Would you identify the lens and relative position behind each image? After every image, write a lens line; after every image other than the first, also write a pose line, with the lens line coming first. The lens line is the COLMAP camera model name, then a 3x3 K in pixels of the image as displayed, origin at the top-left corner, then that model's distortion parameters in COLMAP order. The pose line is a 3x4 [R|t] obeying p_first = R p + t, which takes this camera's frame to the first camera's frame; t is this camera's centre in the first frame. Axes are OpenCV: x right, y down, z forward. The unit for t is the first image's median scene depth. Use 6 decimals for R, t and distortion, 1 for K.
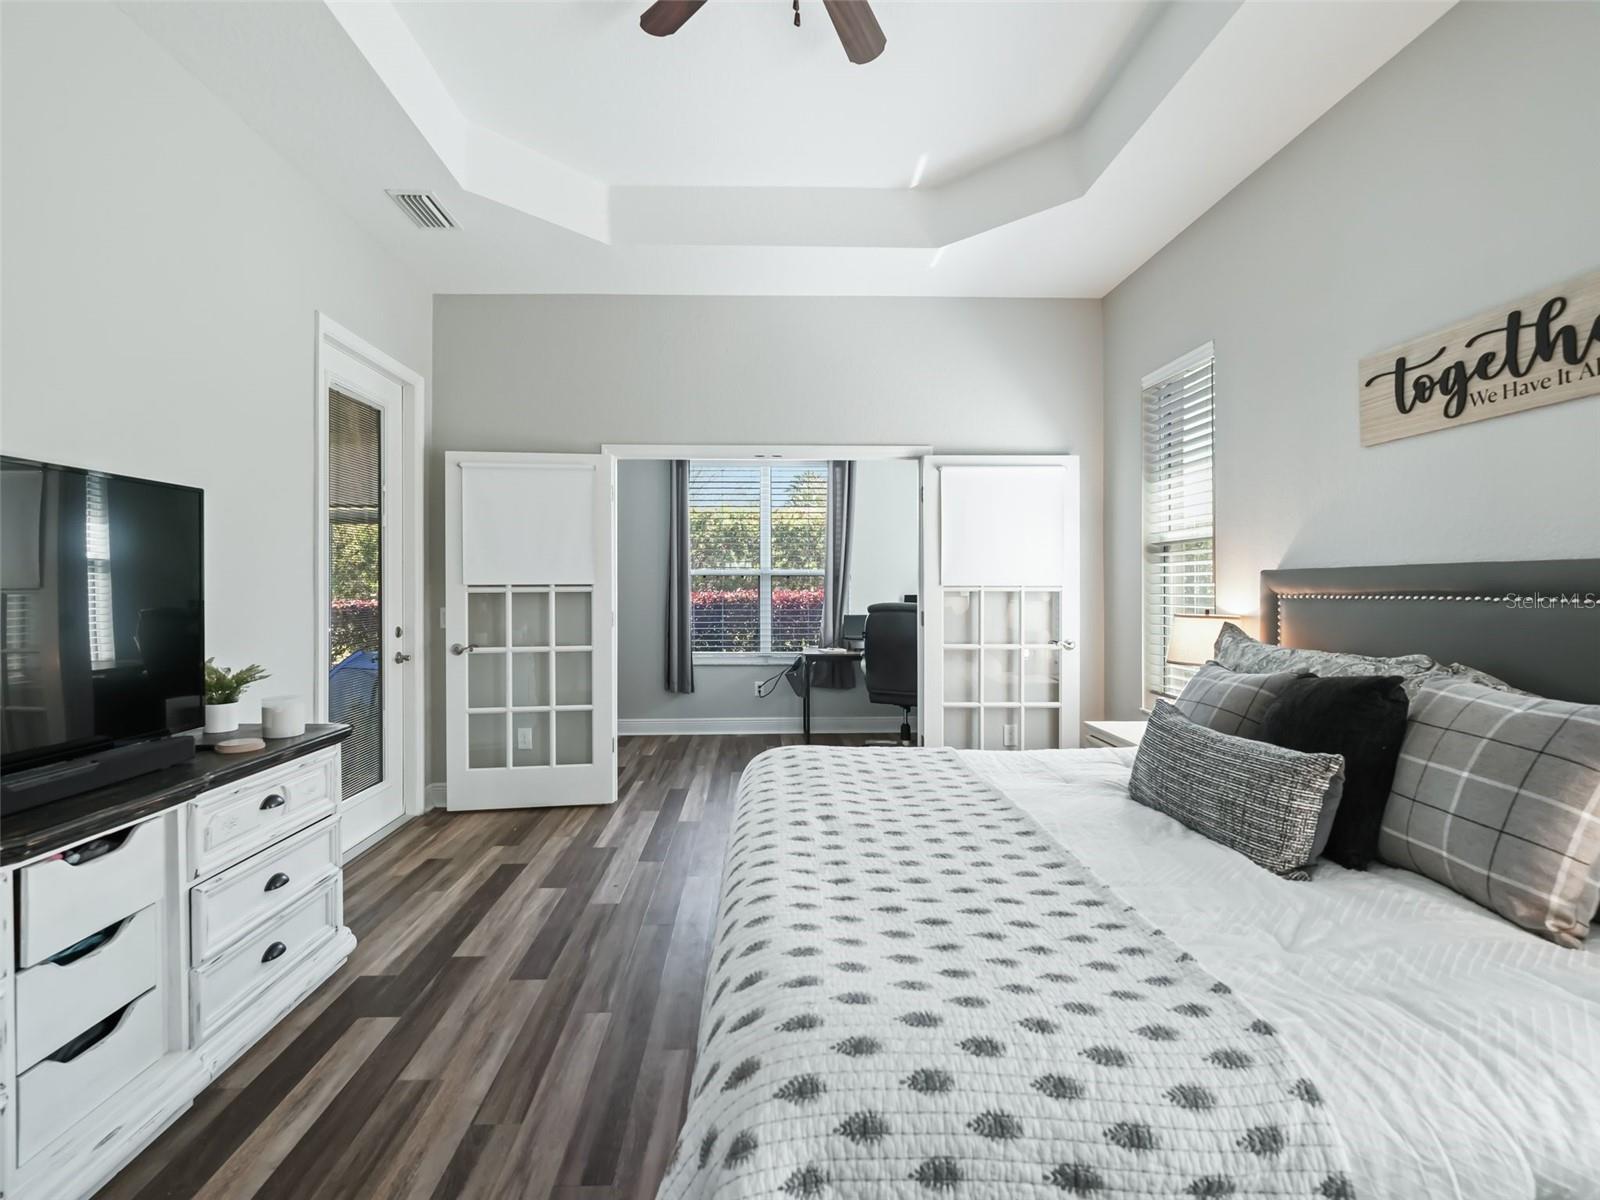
lens RADIAL K [[734.2, 0, 799.5], [0, 734.2, 592.8], [0, 0, 1]] dist [-0.009549, 0.000025]
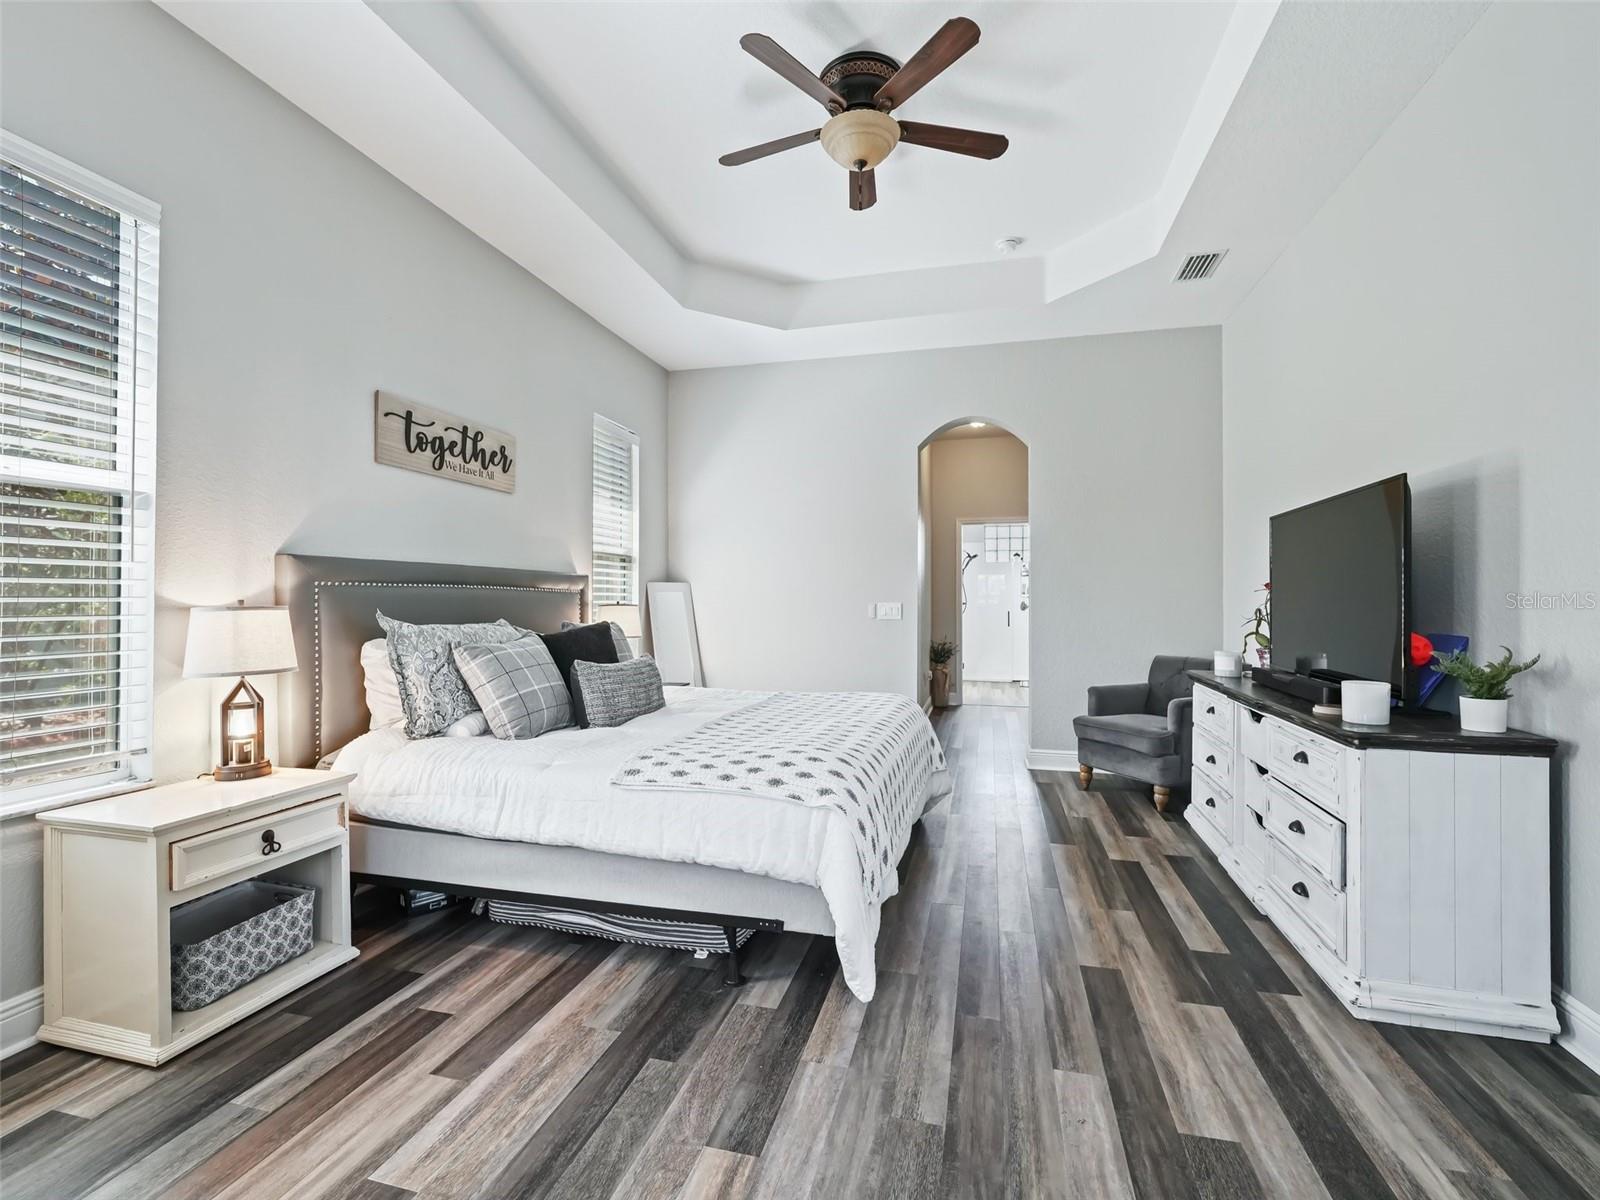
lens RADIAL K [[734.2, 0, 799.9], [0, 734.2, 597.9], [0, 0, 1]] dist [-0.009549, 0.000025]
pose [[-0.952294, 0.003703, 0.305160, -0.331723], [0.005432, 0.999974, 0.004818, 0.030859], [-0.305134, 0.006246, -0.952289, 2.347772]]
